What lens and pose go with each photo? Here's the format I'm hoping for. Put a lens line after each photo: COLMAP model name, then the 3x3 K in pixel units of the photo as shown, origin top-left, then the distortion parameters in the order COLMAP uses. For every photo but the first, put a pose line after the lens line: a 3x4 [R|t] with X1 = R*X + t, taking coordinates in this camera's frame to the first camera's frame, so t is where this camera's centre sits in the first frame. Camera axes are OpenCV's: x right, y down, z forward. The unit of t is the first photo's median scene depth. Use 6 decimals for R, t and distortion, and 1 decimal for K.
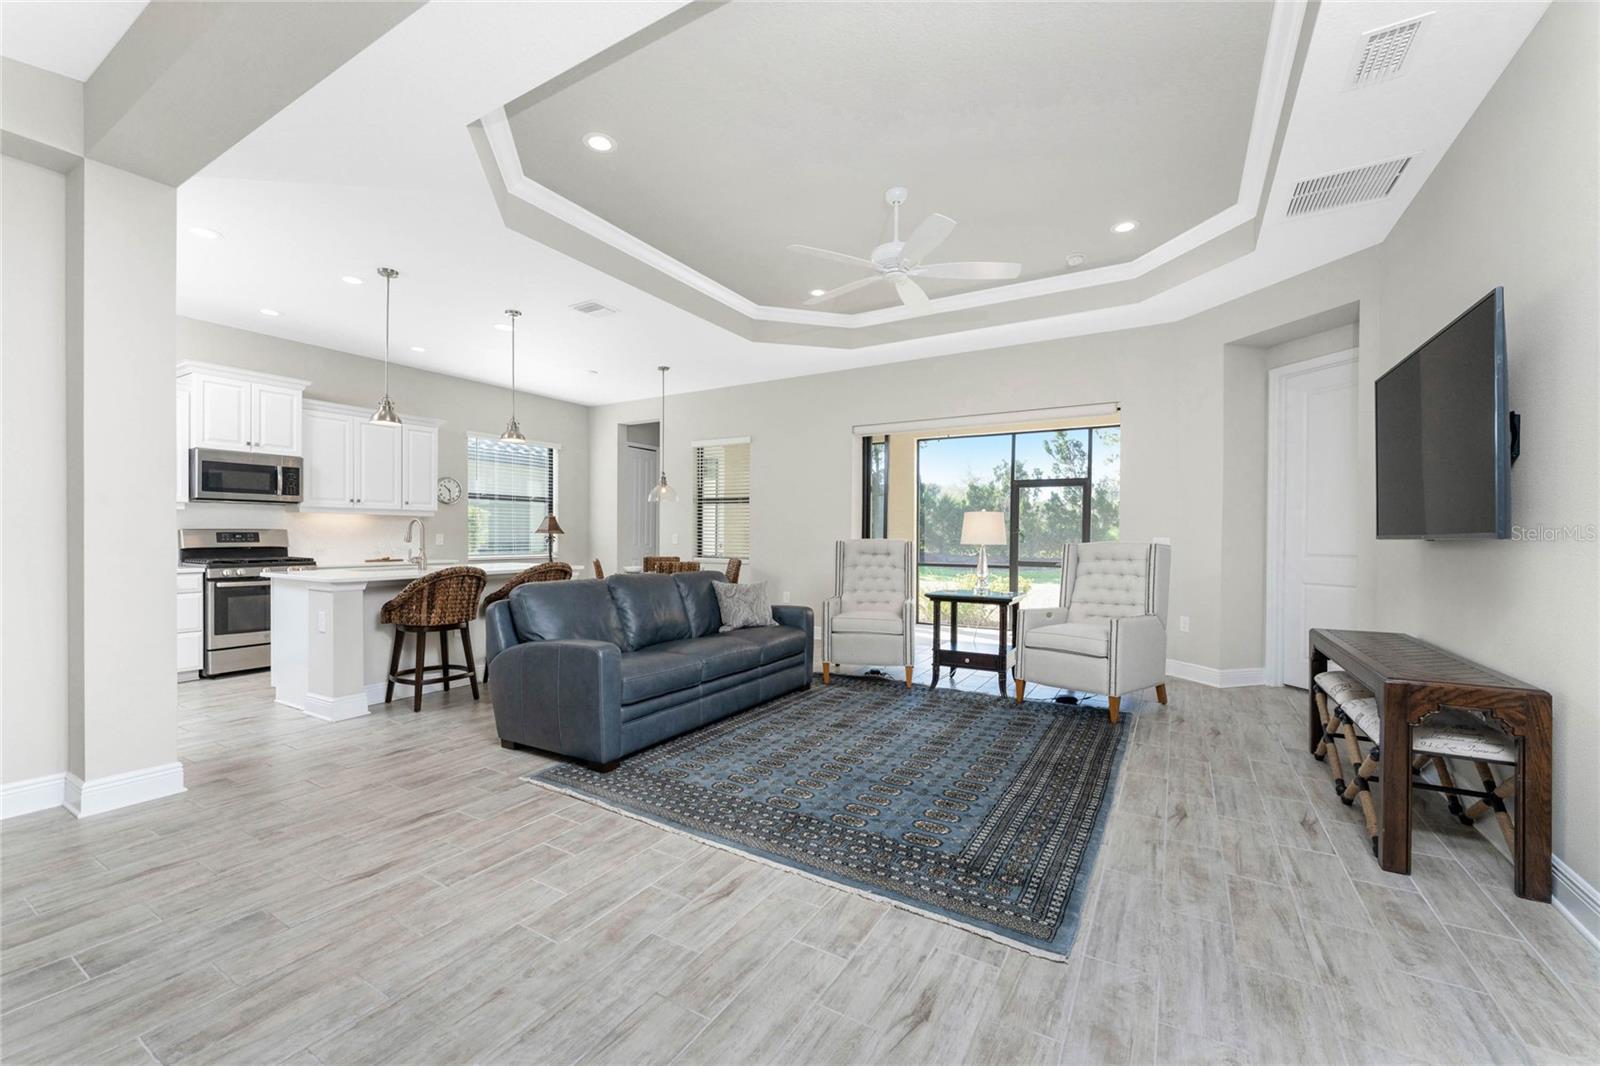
lens RADIAL K [[638.7, 0, 808.1], [0, 638.7, 546.1], [0, 0, 1]] dist [0.000635, -0.001127]
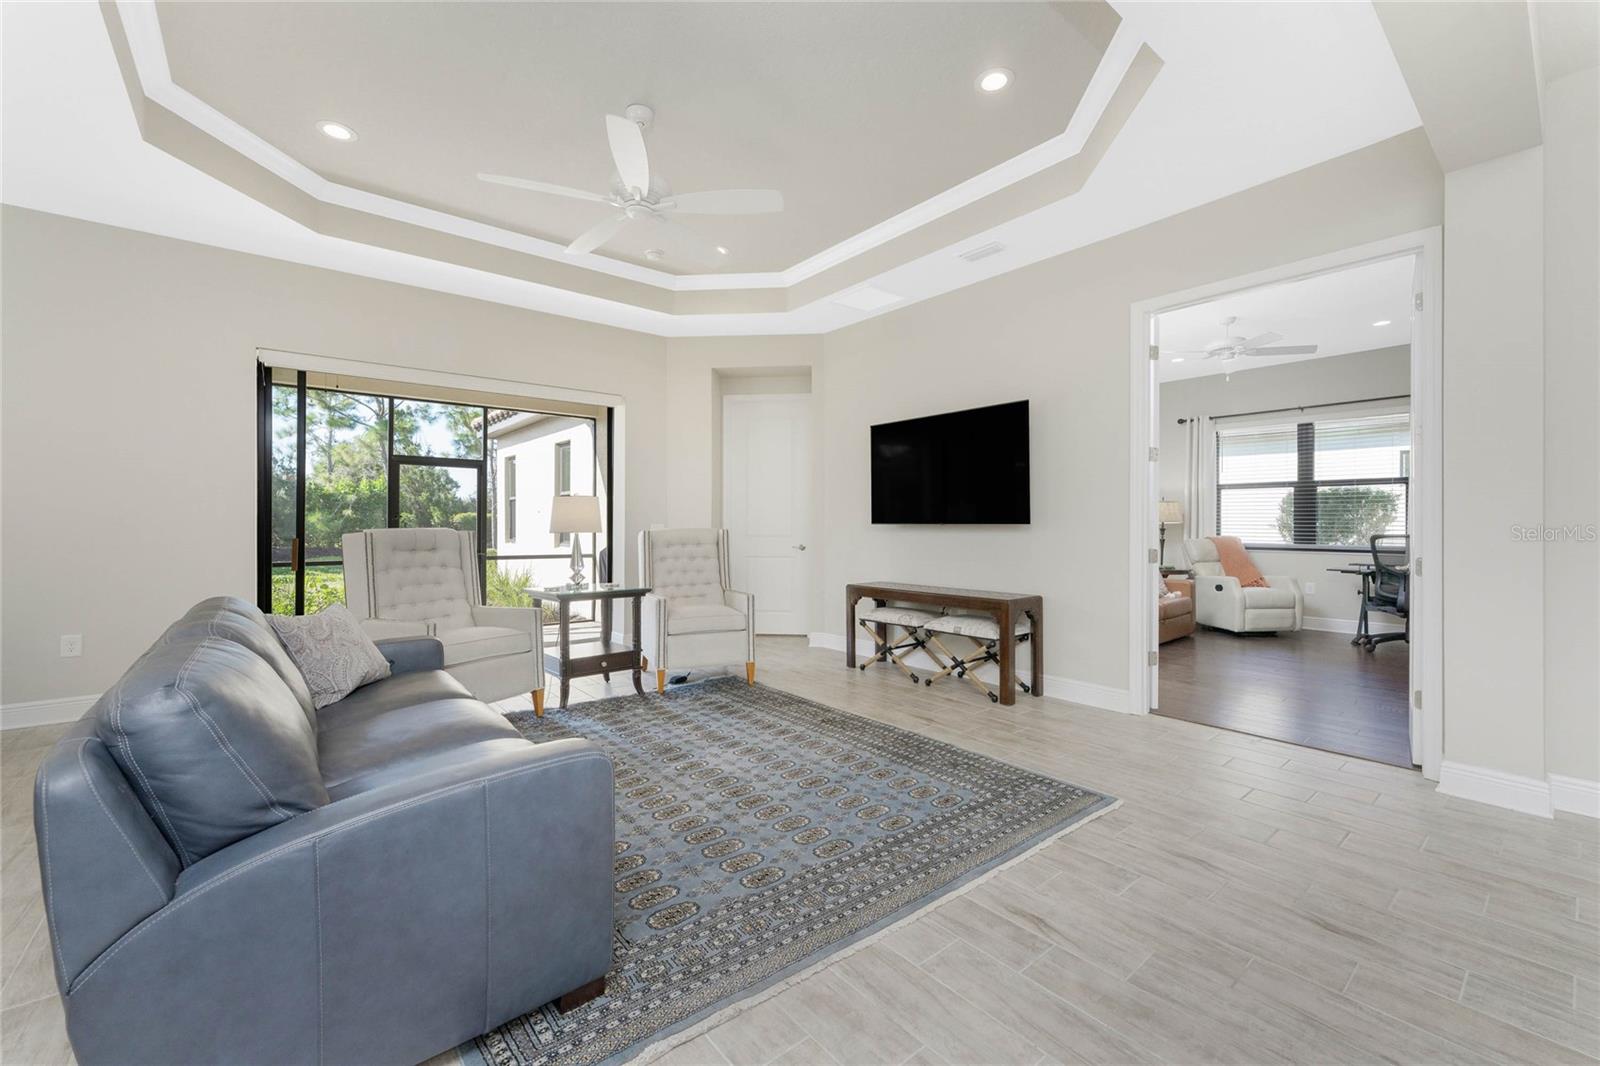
lens RADIAL K [[638.7, 0, 793.4], [0, 638.7, 527.6], [0, 0, 1]] dist [0.000635, -0.001127]
pose [[0.354817, -0.010852, 0.934873, -0.541747], [0.017659, 0.999832, 0.004904, -0.010930], [-0.934769, 0.014769, 0.354949, 0.494069]]
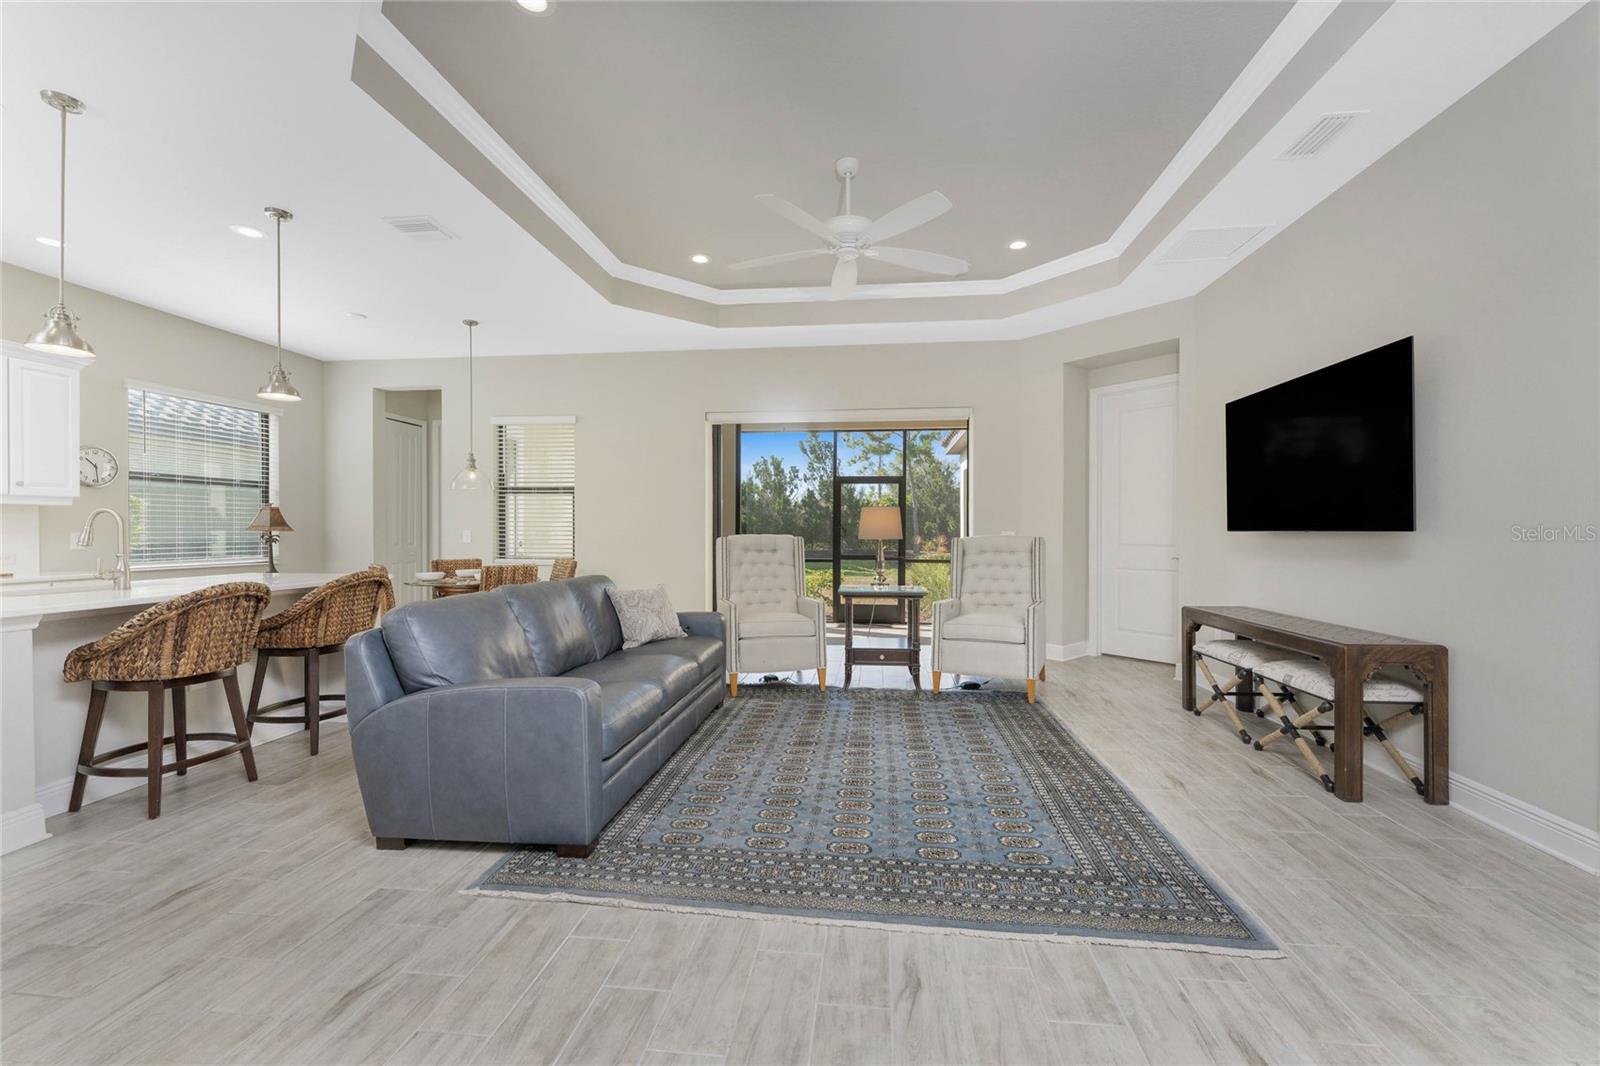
lens RADIAL K [[638.7, 0, 817.8], [0, 638.7, 538.3], [0, 0, 1]] dist [0.000635, -0.001127]
pose [[0.909498, -0.010804, 0.415568, -0.278365], [0.012780, 0.999916, -0.001972, -0.003821], [-0.415512, 0.007105, 0.909560, 0.163314]]
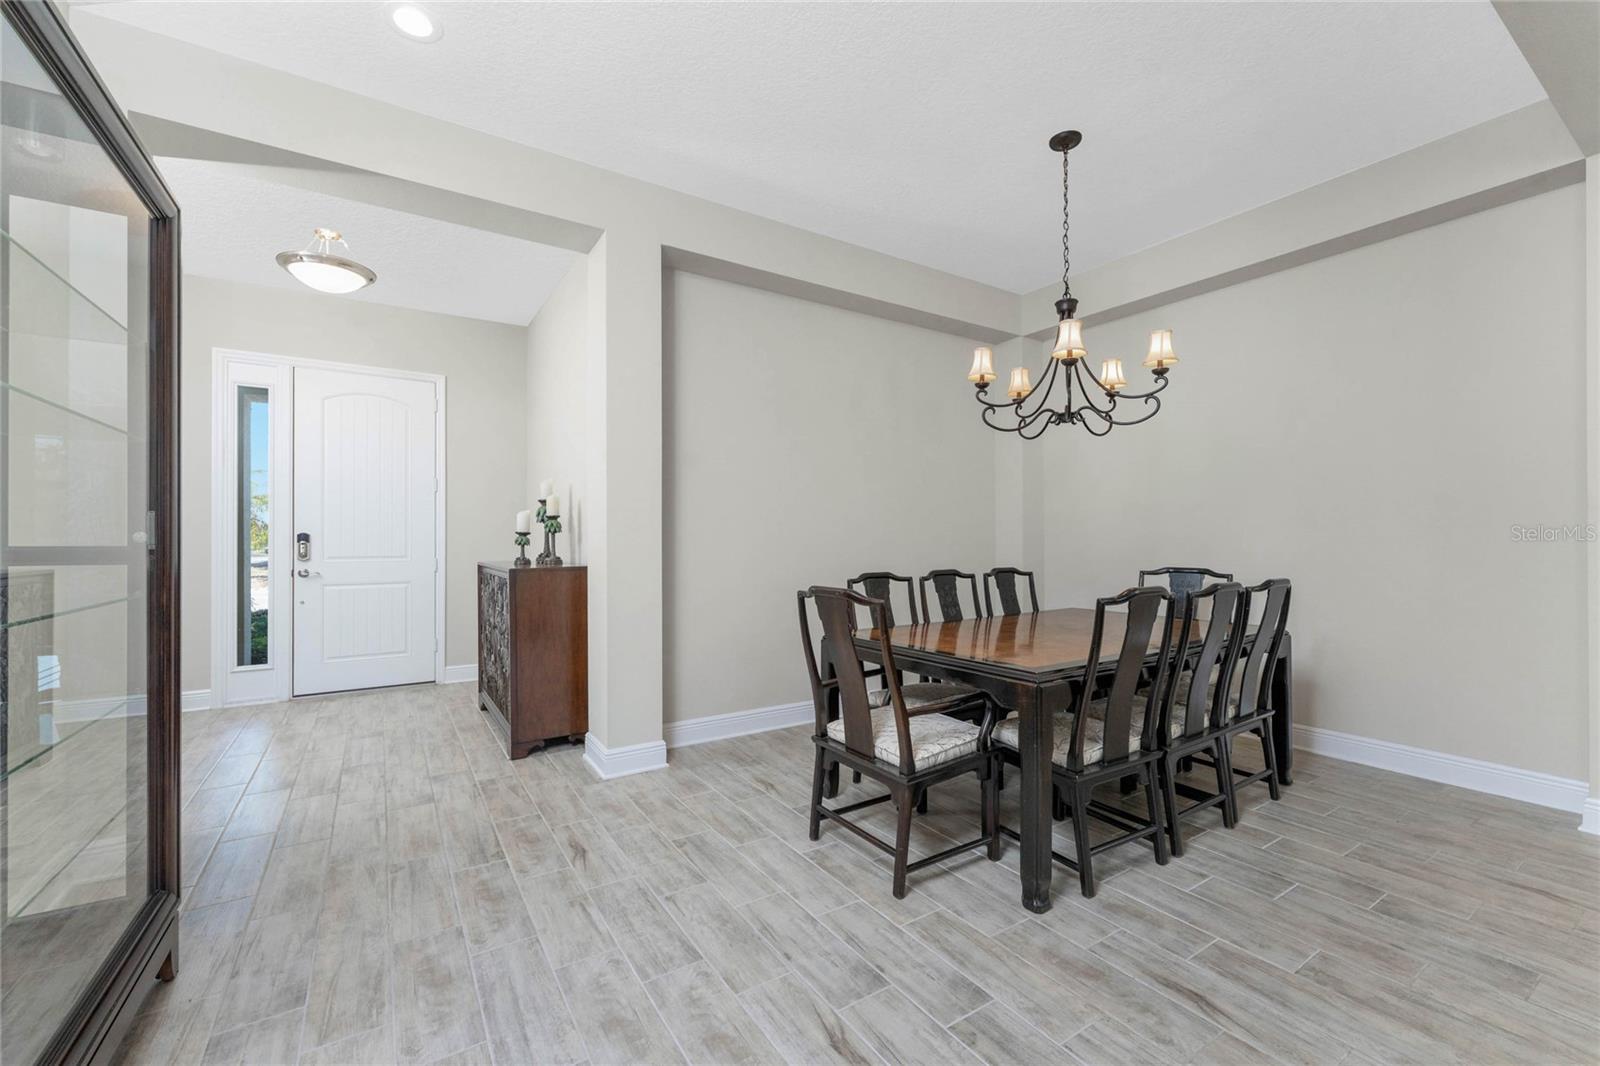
lens RADIAL K [[638.7, 0, 797.6], [0, 638.7, 545.0], [0, 0, 1]] dist [0.000635, -0.001127]
pose [[-0.452909, 0.001791, -0.891555, 0.173373], [-0.016733, 0.999805, 0.010509, -0.001495], [0.891400, 0.019678, -0.452791, 0.225818]]
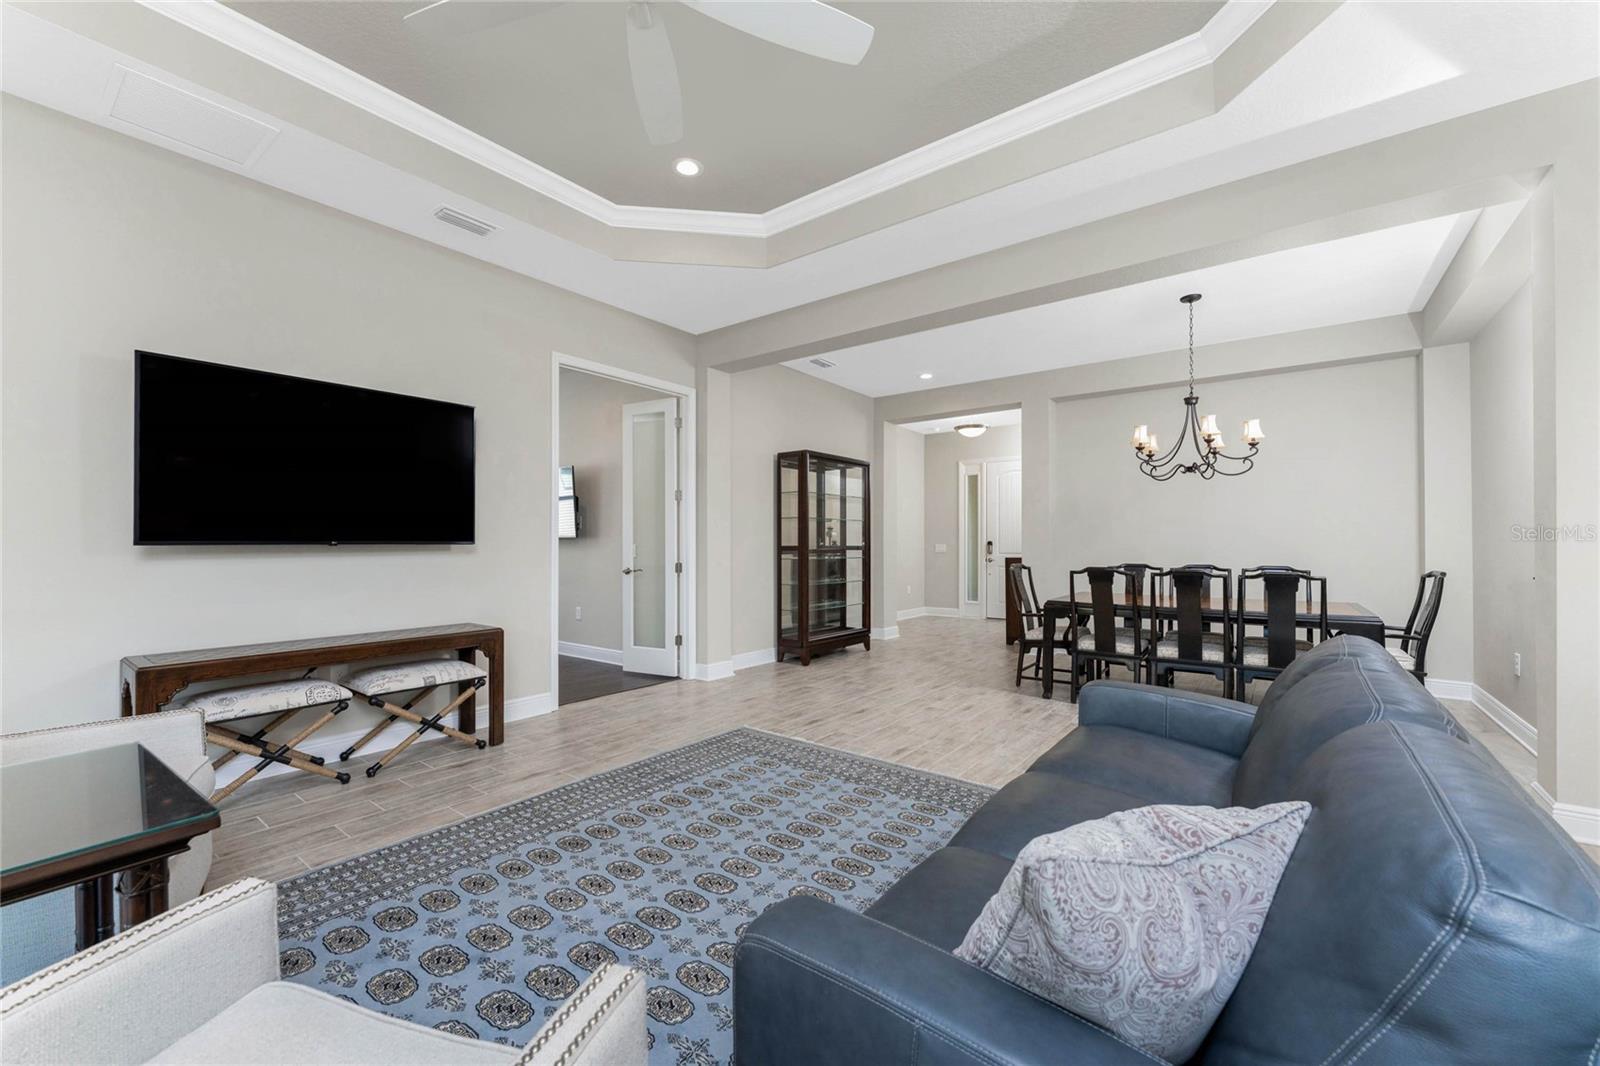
lens RADIAL K [[638.7, 0, 802.6], [0, 638.7, 540.7], [0, 0, 1]] dist [0.000635, -0.001127]
pose [[-0.992118, -0.005353, 0.125191, -0.039548], [-0.003964, 0.999928, 0.011338, -0.022123], [-0.125242, 0.010752, -0.992068, 1.365676]]
